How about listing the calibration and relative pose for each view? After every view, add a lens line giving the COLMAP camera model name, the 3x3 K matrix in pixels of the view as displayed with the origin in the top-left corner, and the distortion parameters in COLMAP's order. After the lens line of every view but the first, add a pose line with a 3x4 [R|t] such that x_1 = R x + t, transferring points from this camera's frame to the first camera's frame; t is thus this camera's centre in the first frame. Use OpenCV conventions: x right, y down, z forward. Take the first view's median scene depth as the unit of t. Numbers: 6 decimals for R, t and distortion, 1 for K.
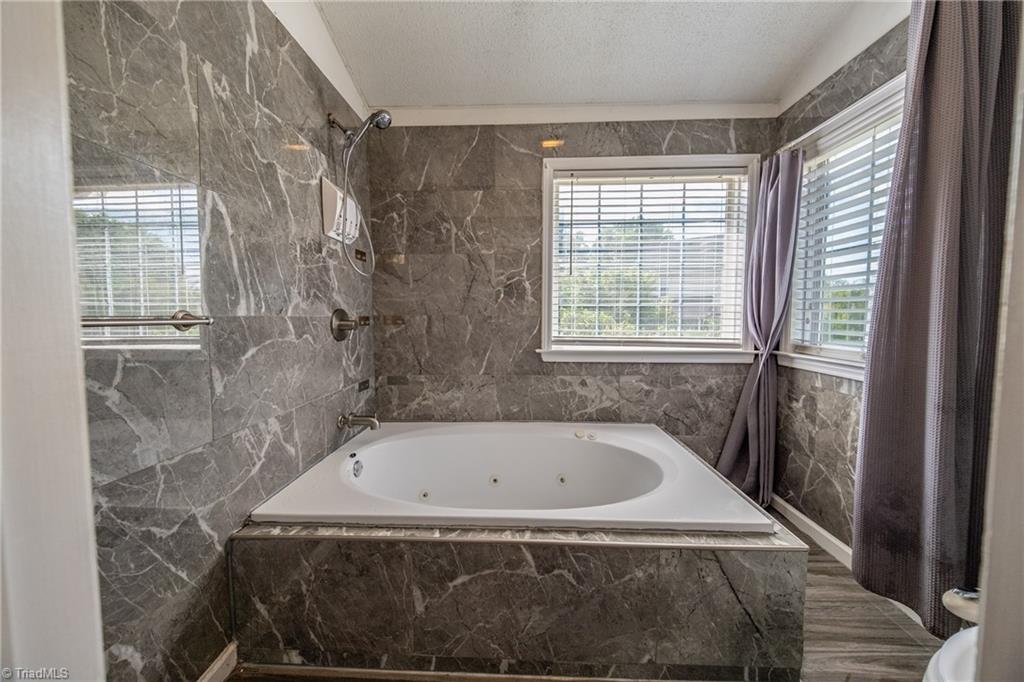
lens RADIAL K [[343.8, 0, 511.6], [0, 343.8, 335.2], [0, 0, 1]] dist [-0.003775, -0.000385]
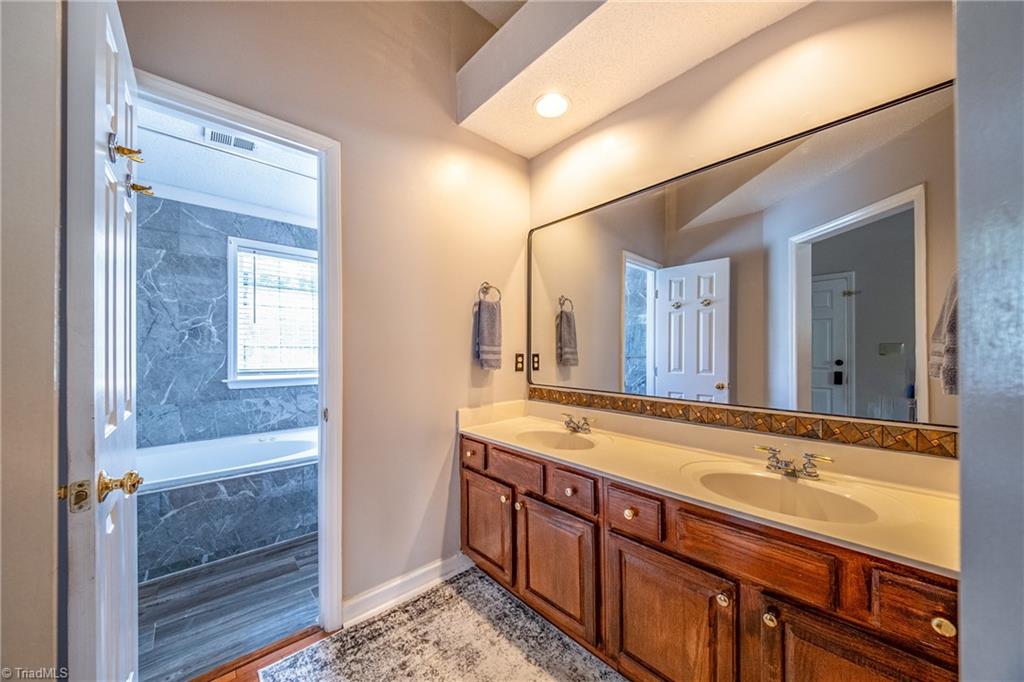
lens RADIAL K [[365.7, 0, 513.5], [0, 365.7, 353.9], [0, 0, 1]] dist [-0.006518, -0.000273]
pose [[0.723028, -0.002296, 0.690815, -0.080909], [0.038118, 0.998604, -0.036577, 0.036195], [-0.689766, 0.052779, 0.722106, -0.729901]]
